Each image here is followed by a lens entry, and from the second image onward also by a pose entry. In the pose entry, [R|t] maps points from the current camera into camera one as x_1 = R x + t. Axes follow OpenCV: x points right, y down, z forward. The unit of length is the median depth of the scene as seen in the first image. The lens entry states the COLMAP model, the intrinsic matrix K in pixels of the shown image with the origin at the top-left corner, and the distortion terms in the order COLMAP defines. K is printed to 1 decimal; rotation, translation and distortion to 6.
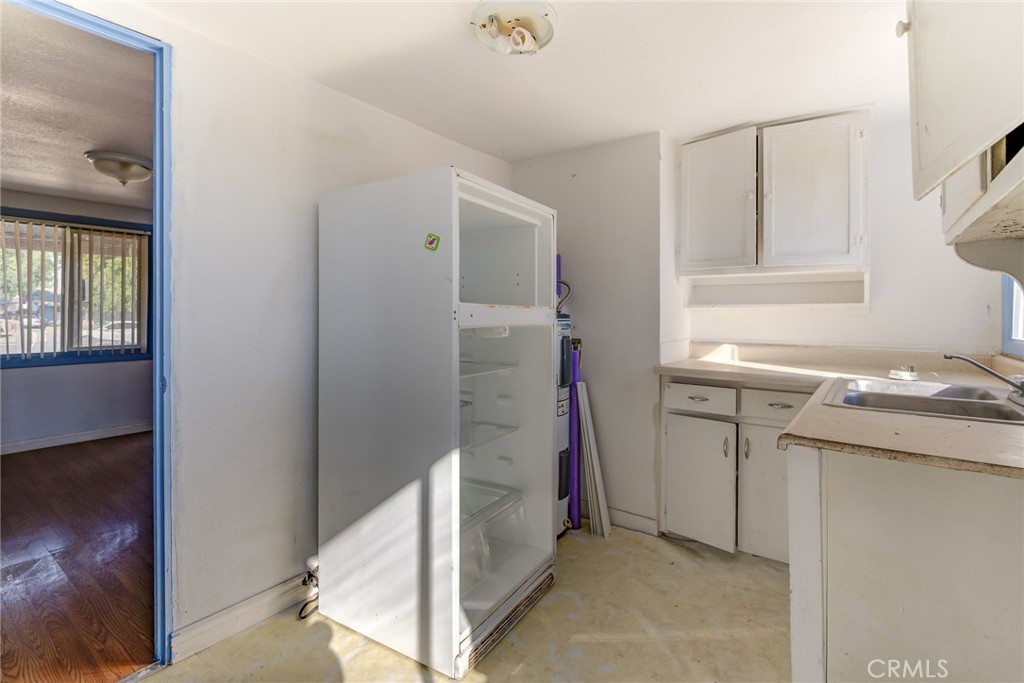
lens RADIAL K [[480.3, 0, 513.4], [0, 480.3, 315.7], [0, 0, 1]] dist [-0.002290, -0.000008]
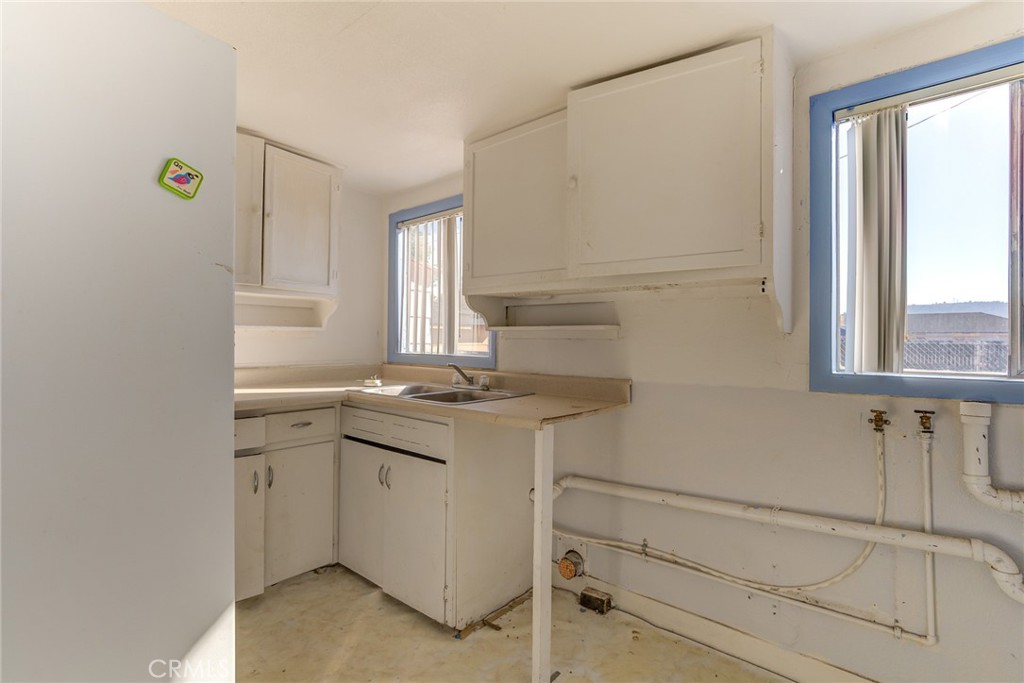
lens RADIAL K [[476.2, 0, 512.0], [0, 476.2, 341.5], [0, 0, 1]] dist [-0.008618, 0.000701]
pose [[0.069421, -0.005361, 0.997573, -0.443746], [-0.006294, 0.999963, 0.005812, -0.001505], [-0.997568, -0.006682, 0.069384, 0.481183]]
